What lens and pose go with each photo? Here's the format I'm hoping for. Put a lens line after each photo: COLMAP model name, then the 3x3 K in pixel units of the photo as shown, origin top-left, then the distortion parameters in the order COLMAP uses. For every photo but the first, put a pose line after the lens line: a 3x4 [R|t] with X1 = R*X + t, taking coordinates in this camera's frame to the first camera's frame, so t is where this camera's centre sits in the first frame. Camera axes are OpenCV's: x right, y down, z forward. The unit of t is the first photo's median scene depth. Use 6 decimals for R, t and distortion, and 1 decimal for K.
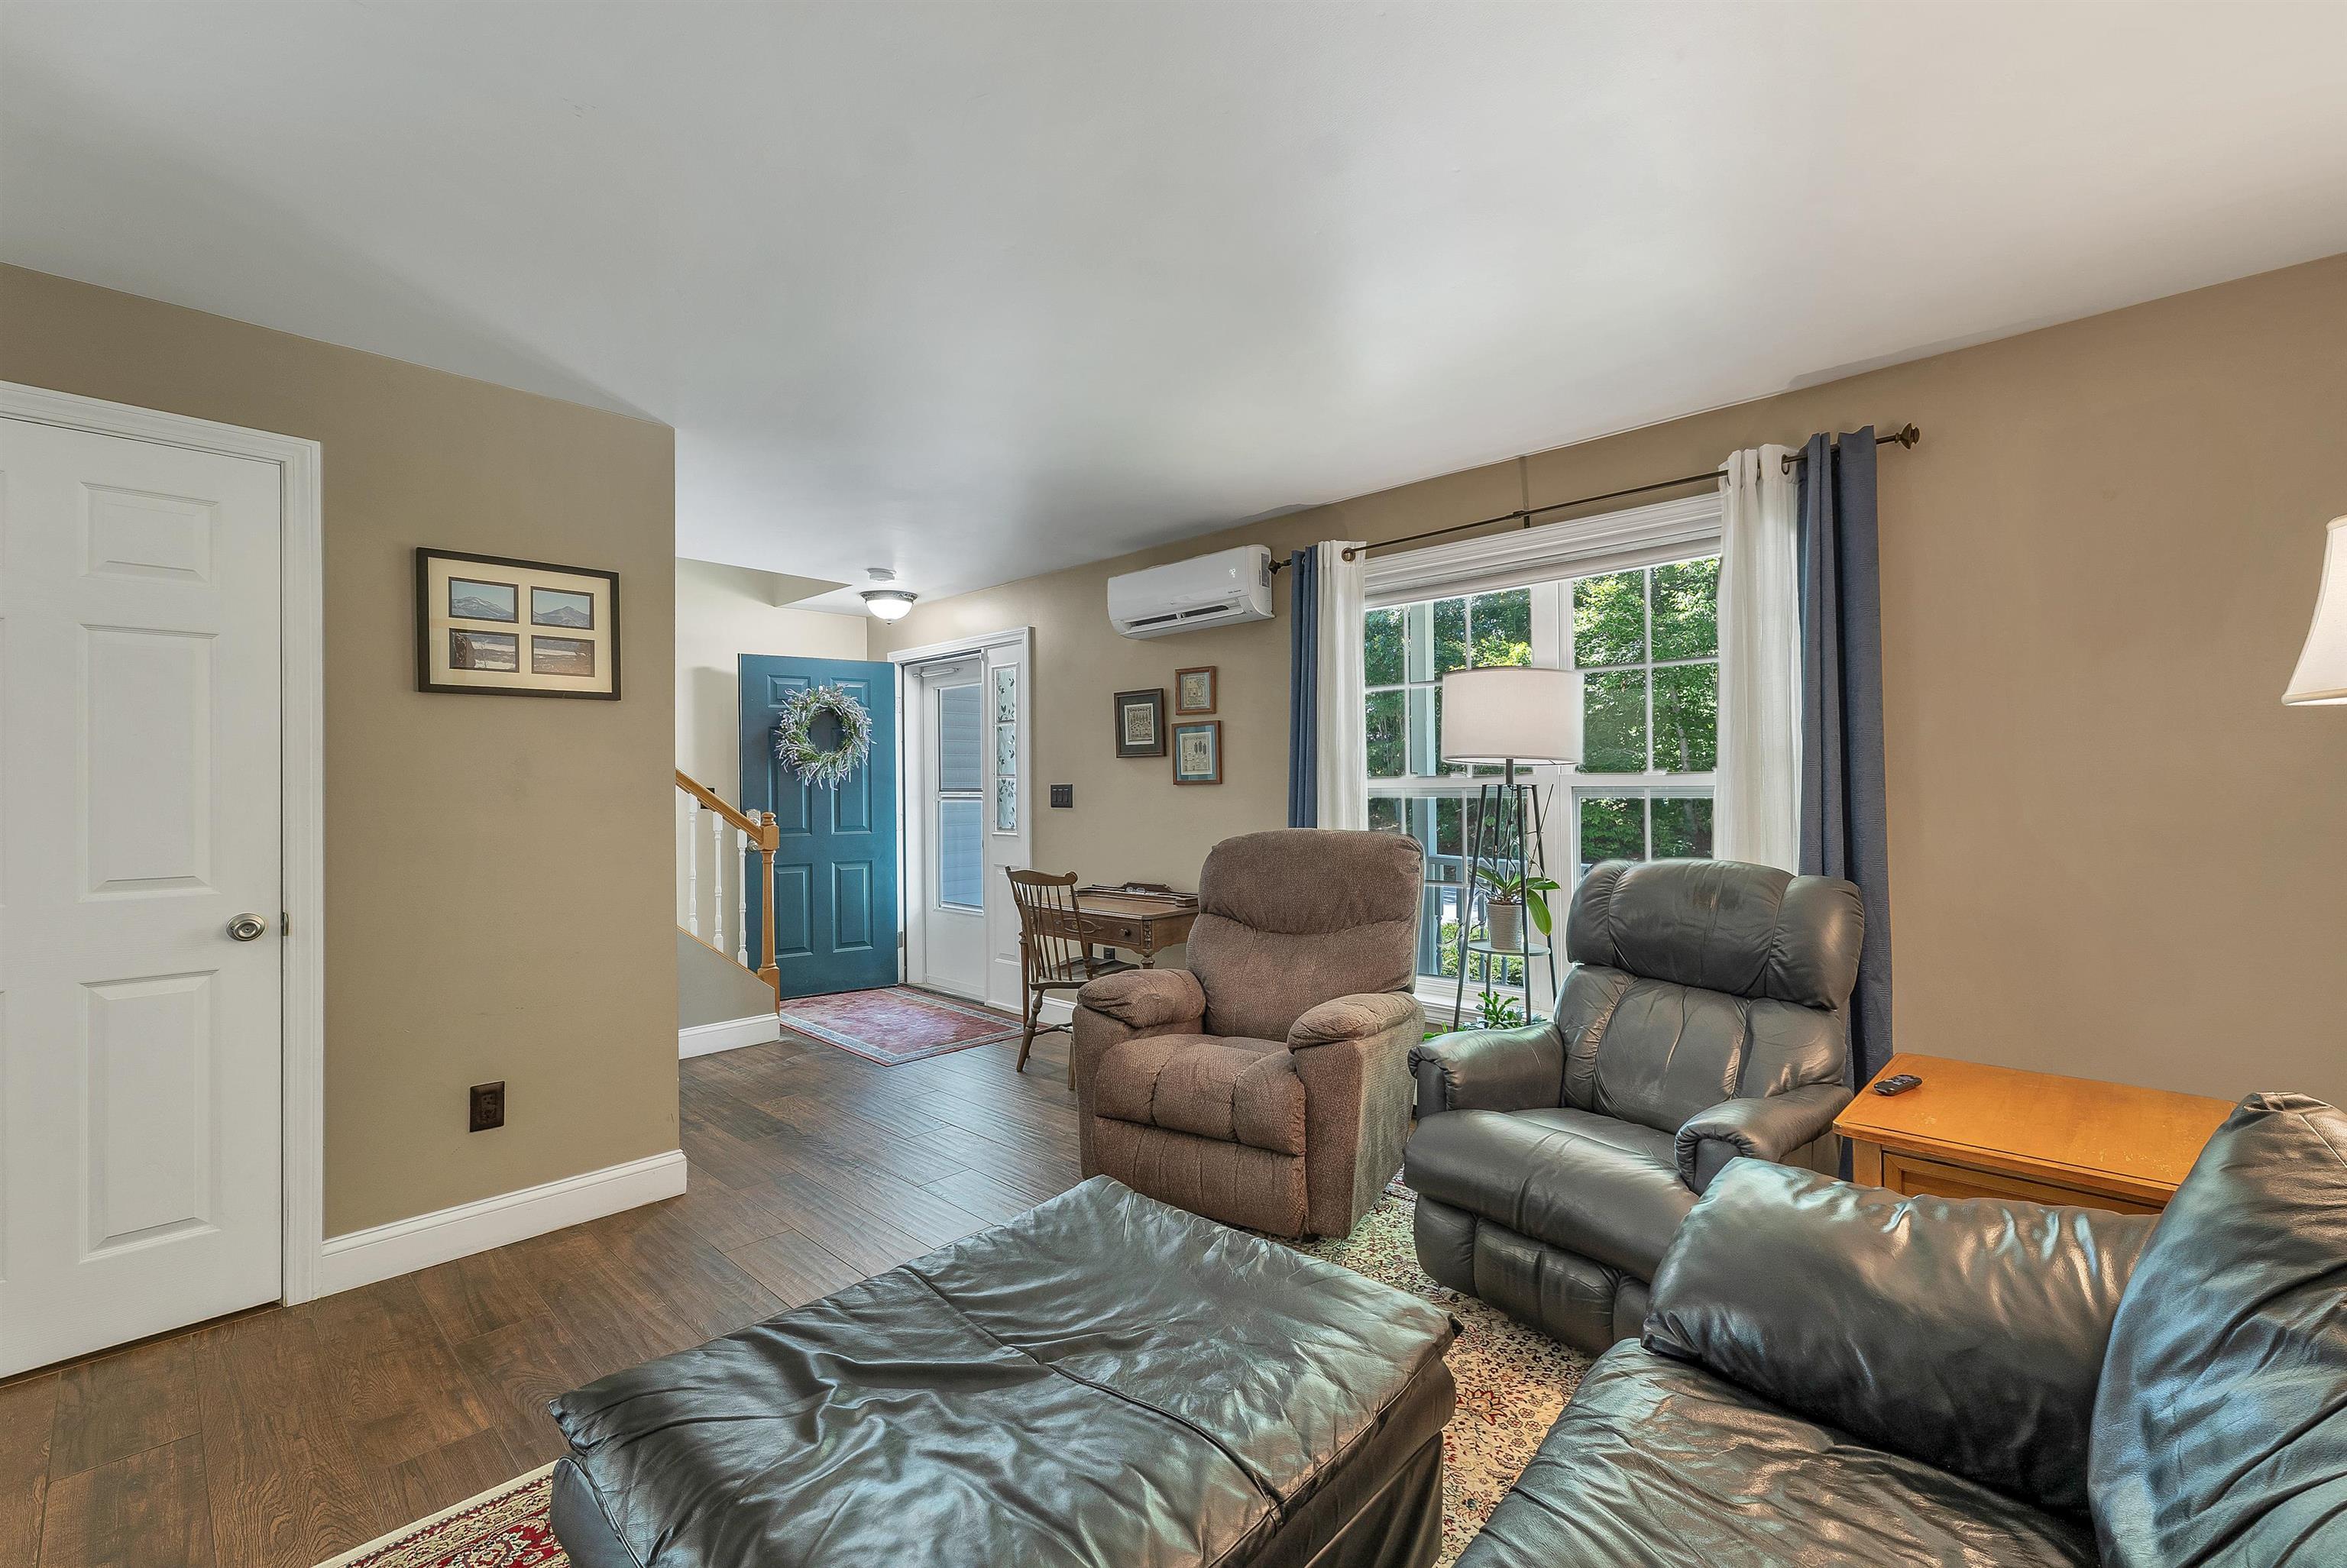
lens RADIAL K [[983.7, 0, 1177.5], [0, 983.7, 776.3], [0, 0, 1]] dist [-0.000503, -0.000068]
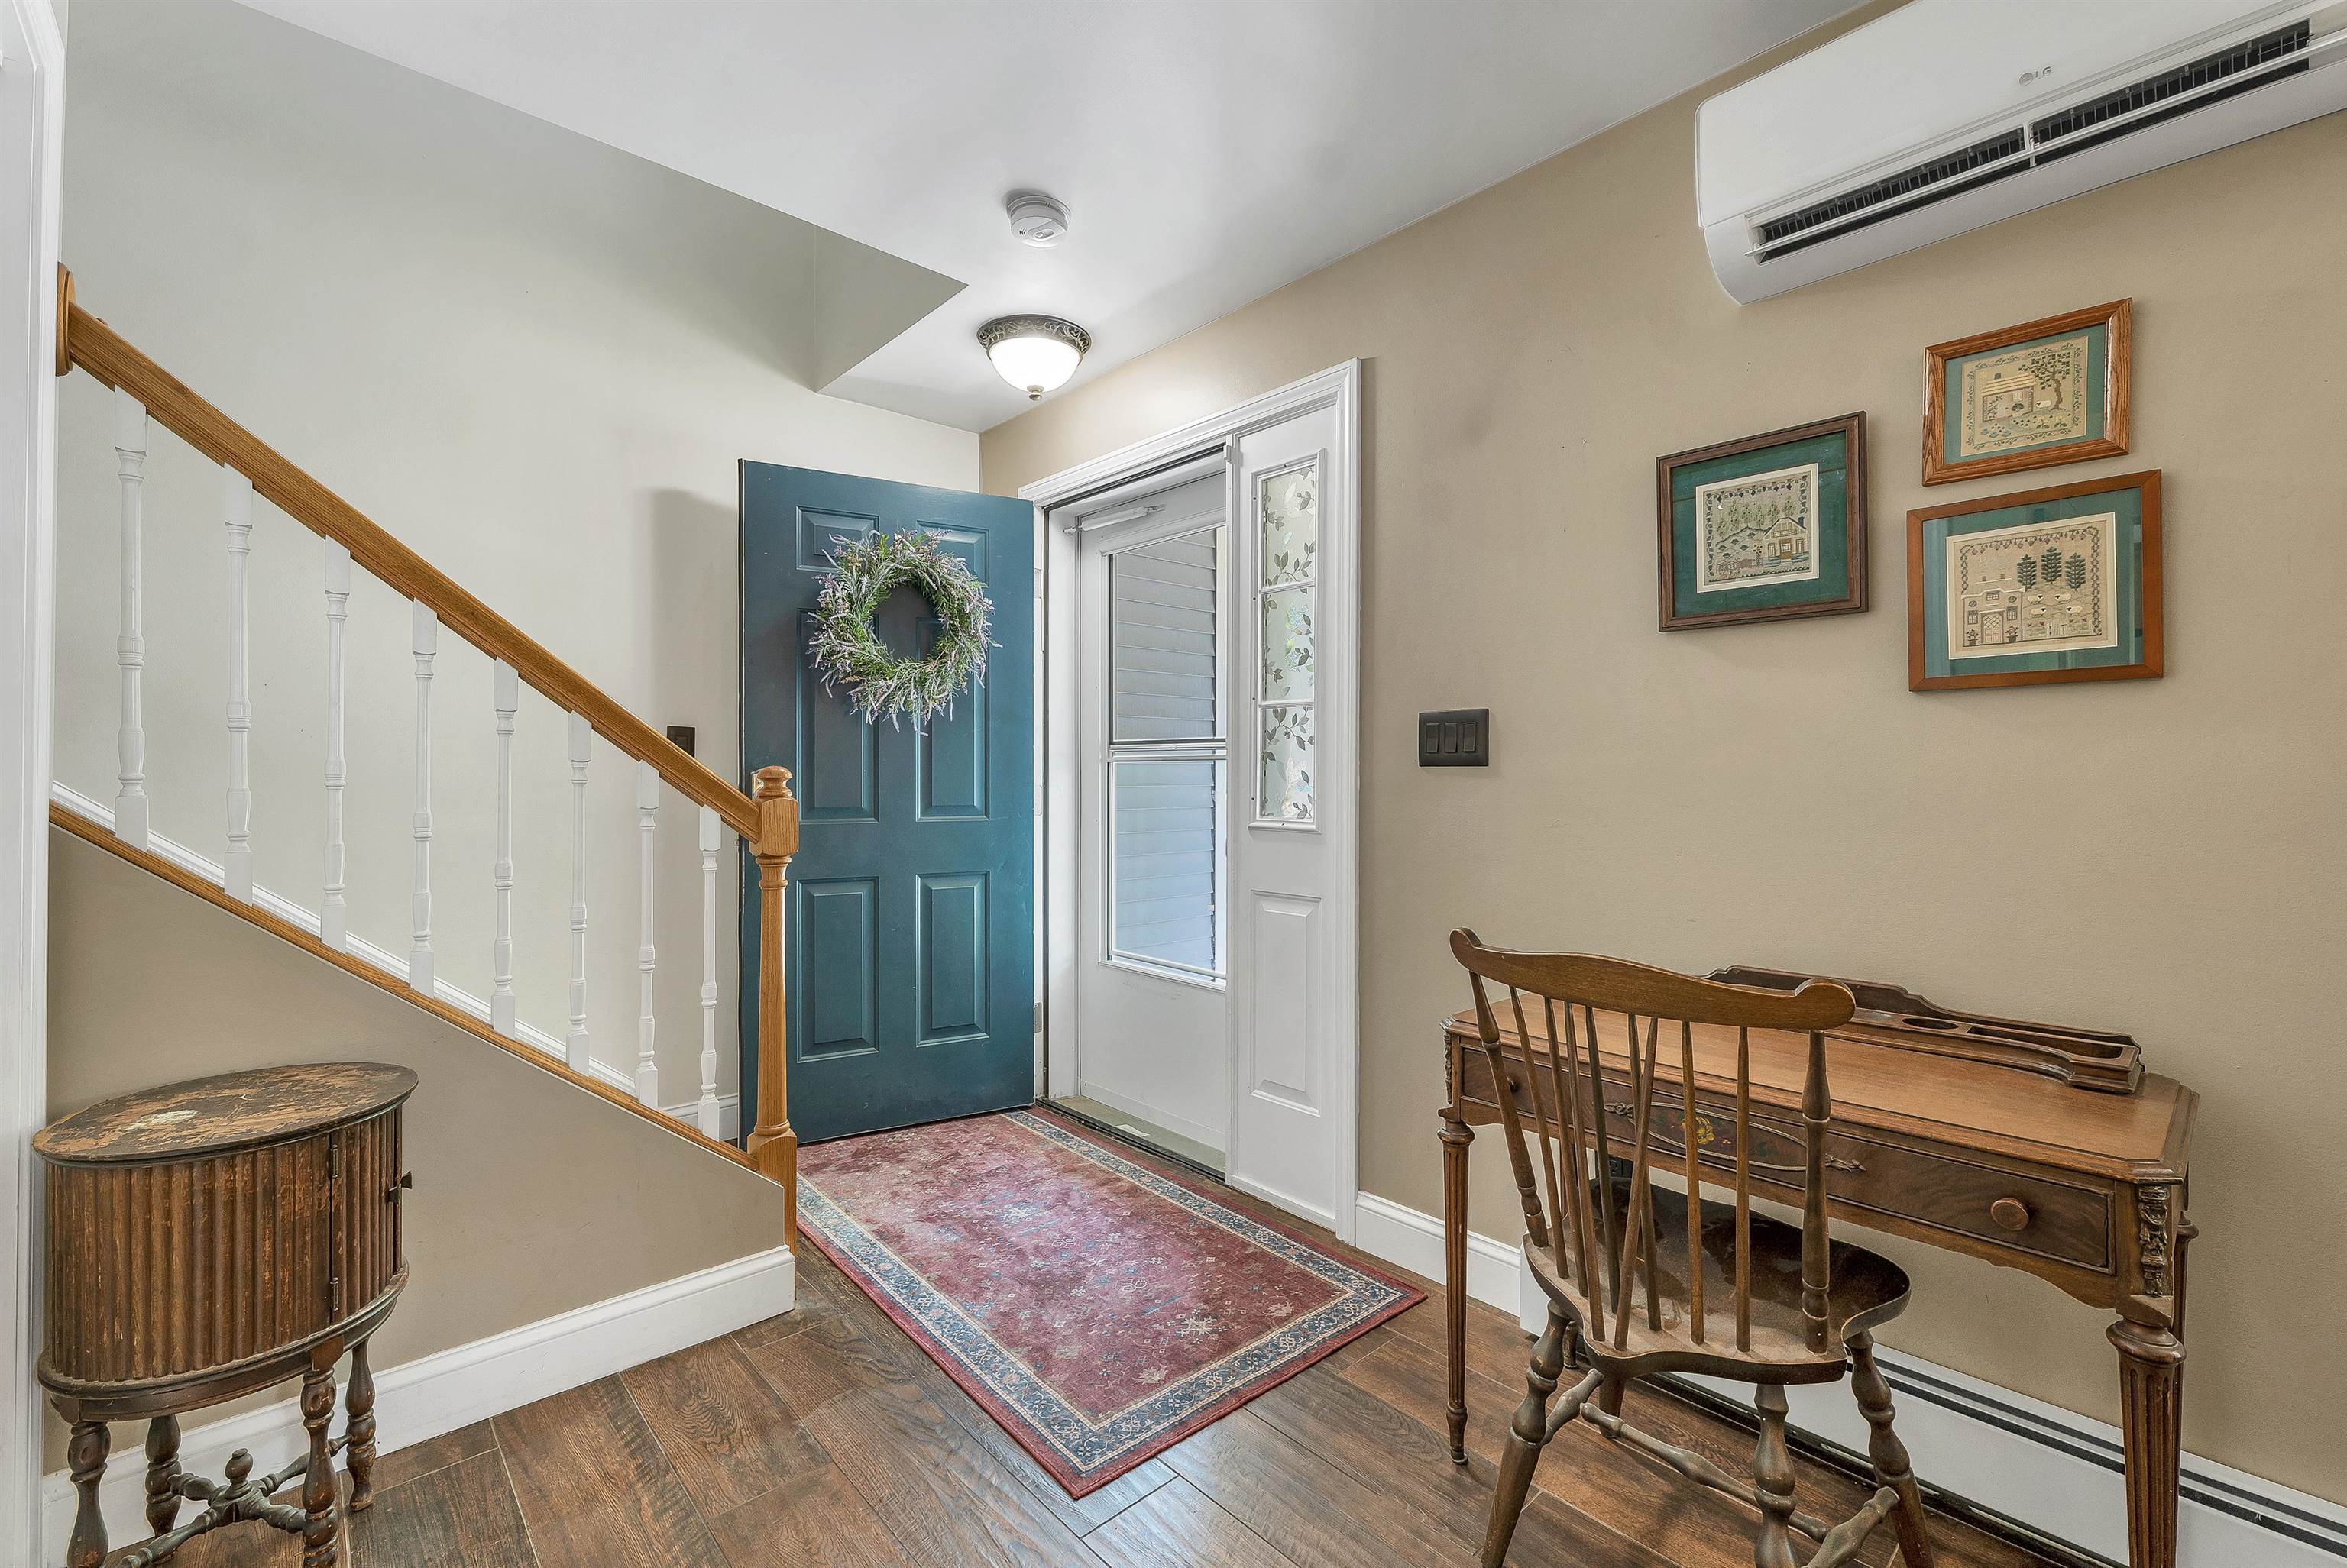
lens RADIAL K [[978.7, 0, 1173.3], [0, 978.7, 766.9], [0, 0, 1]] dist [-0.001182, -0.000078]
pose [[0.997055, 0.010284, -0.075999, -0.186059], [-0.010017, 0.999942, 0.003892, 0.028610], [0.076034, -0.003119, 0.997100, 0.520319]]
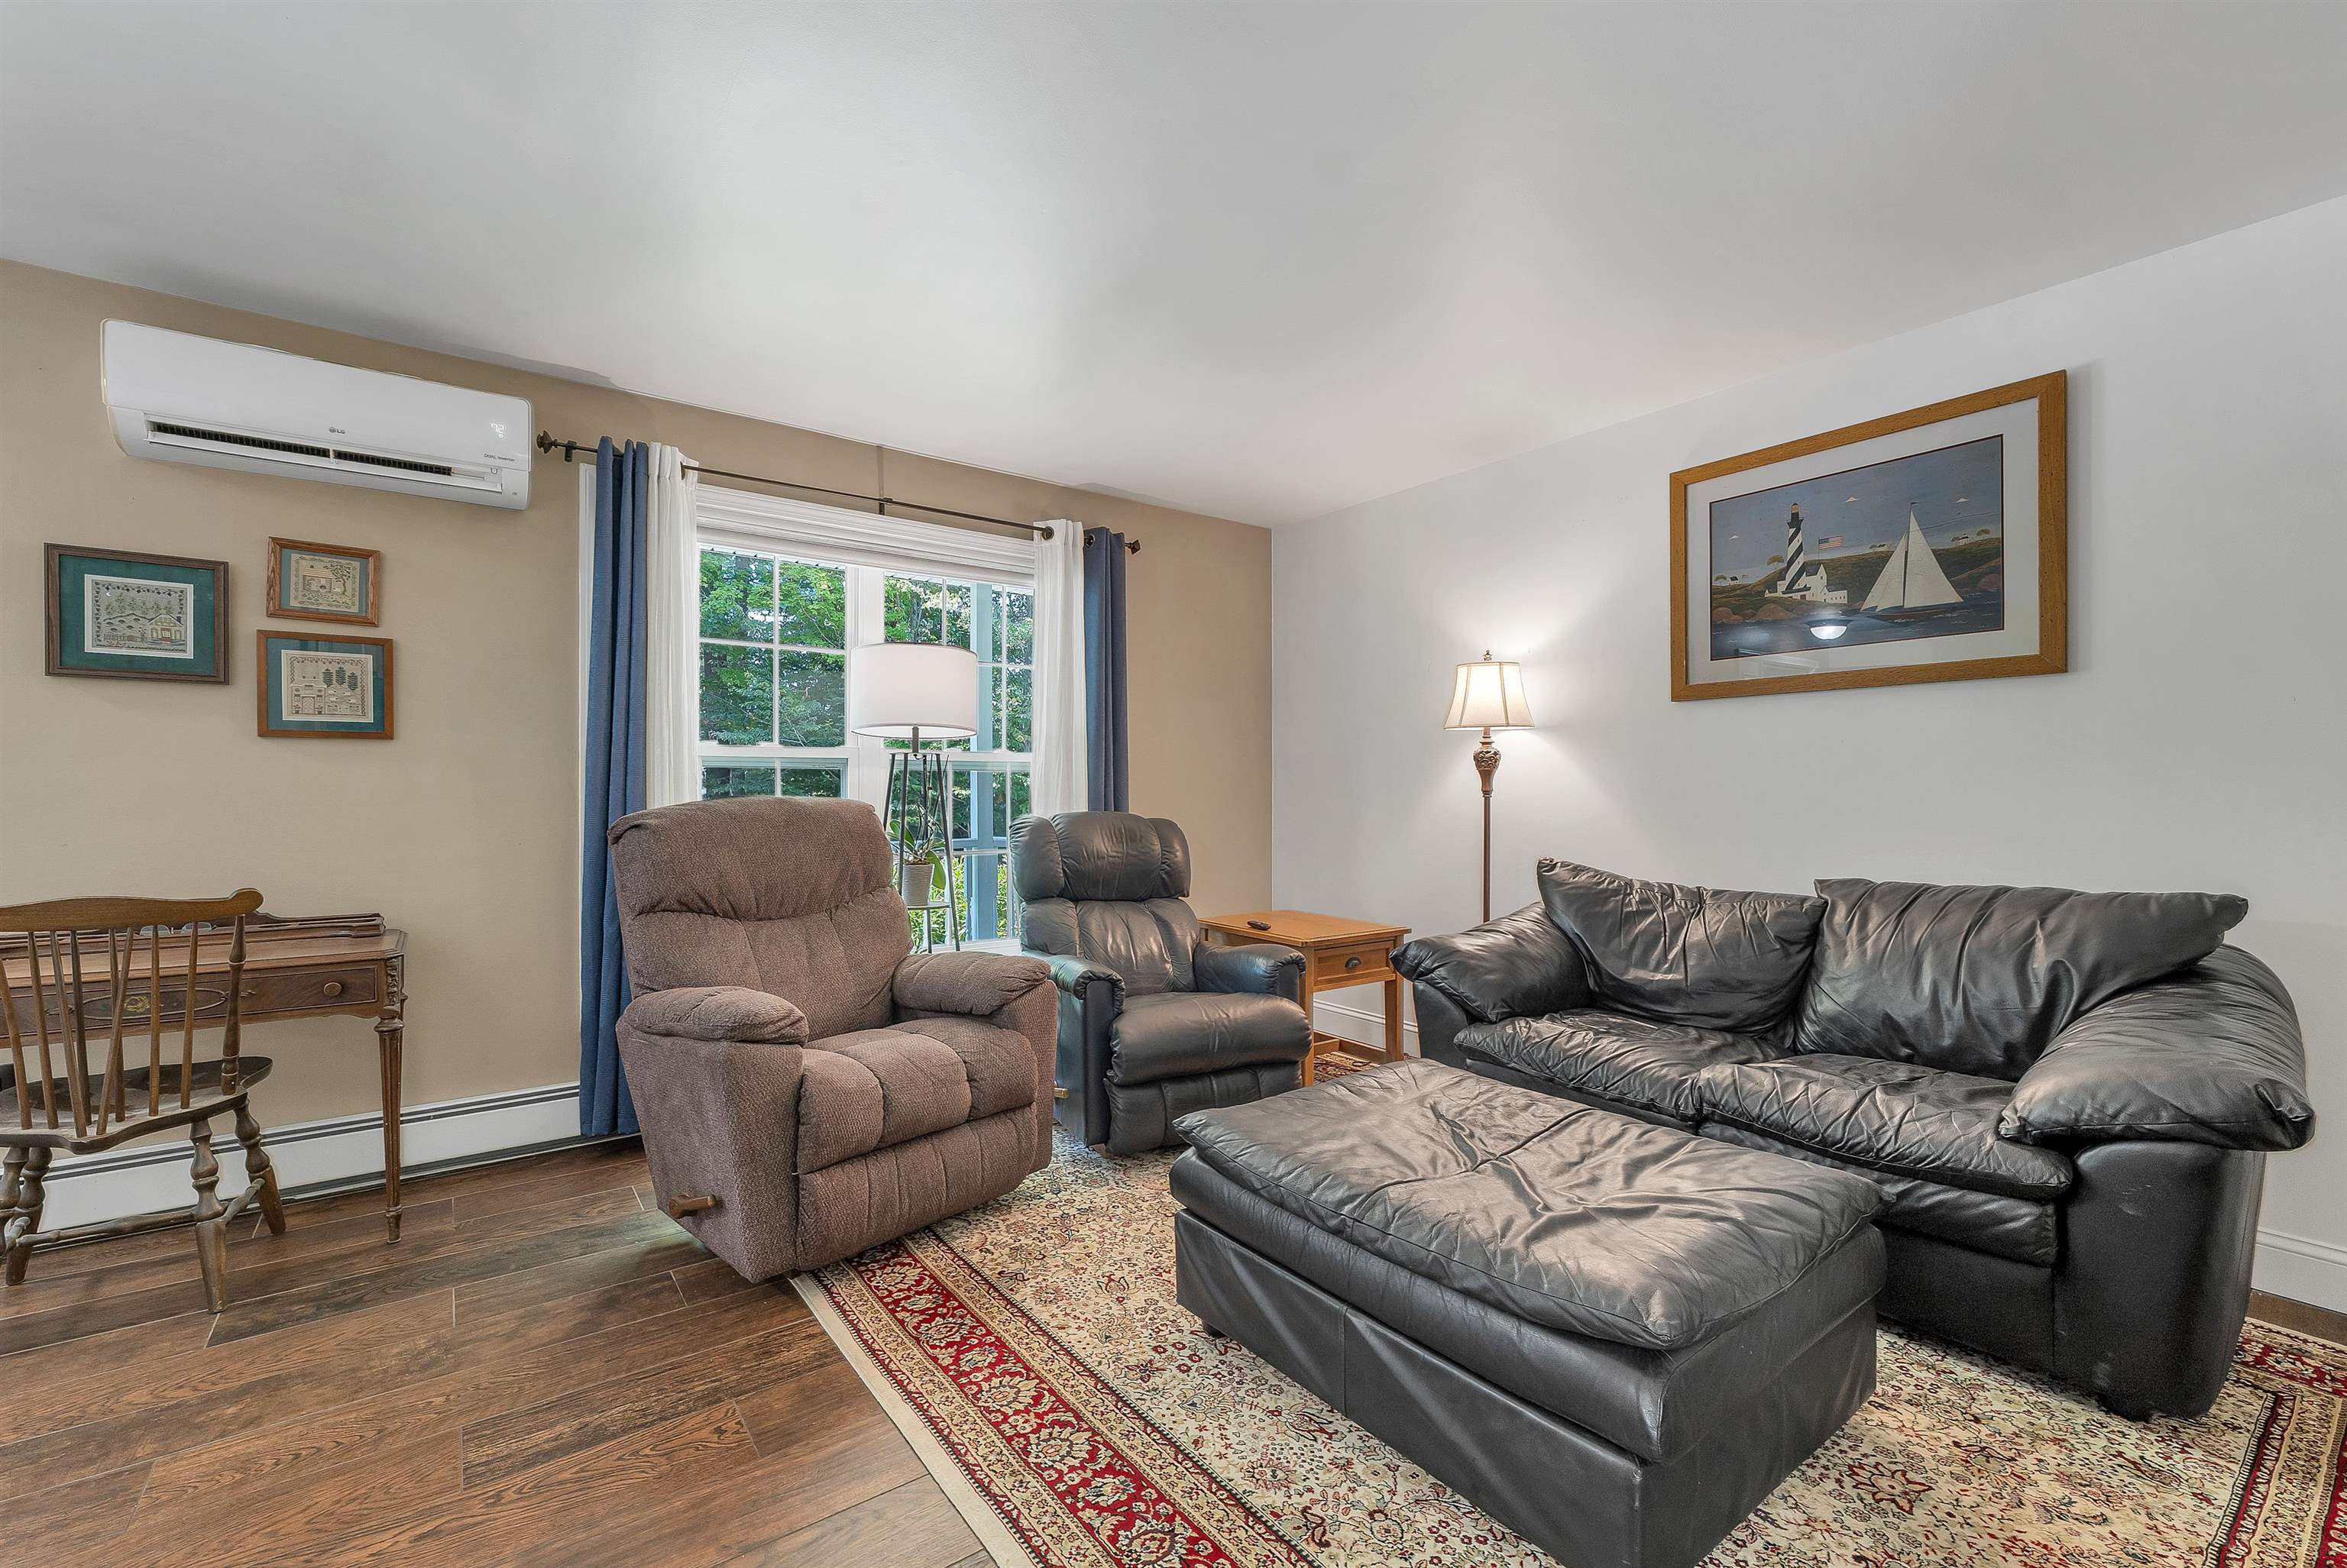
lens RADIAL K [[984.2, 0, 1173.6], [0, 984.2, 794.0], [0, 0, 1]] dist [0.000430, 0.000156]
pose [[0.168304, 0.004695, 0.985724, -0.385585], [-0.014069, 0.999898, -0.002361, 0.028591], [-0.985635, -0.013470, 0.168353, 0.305869]]
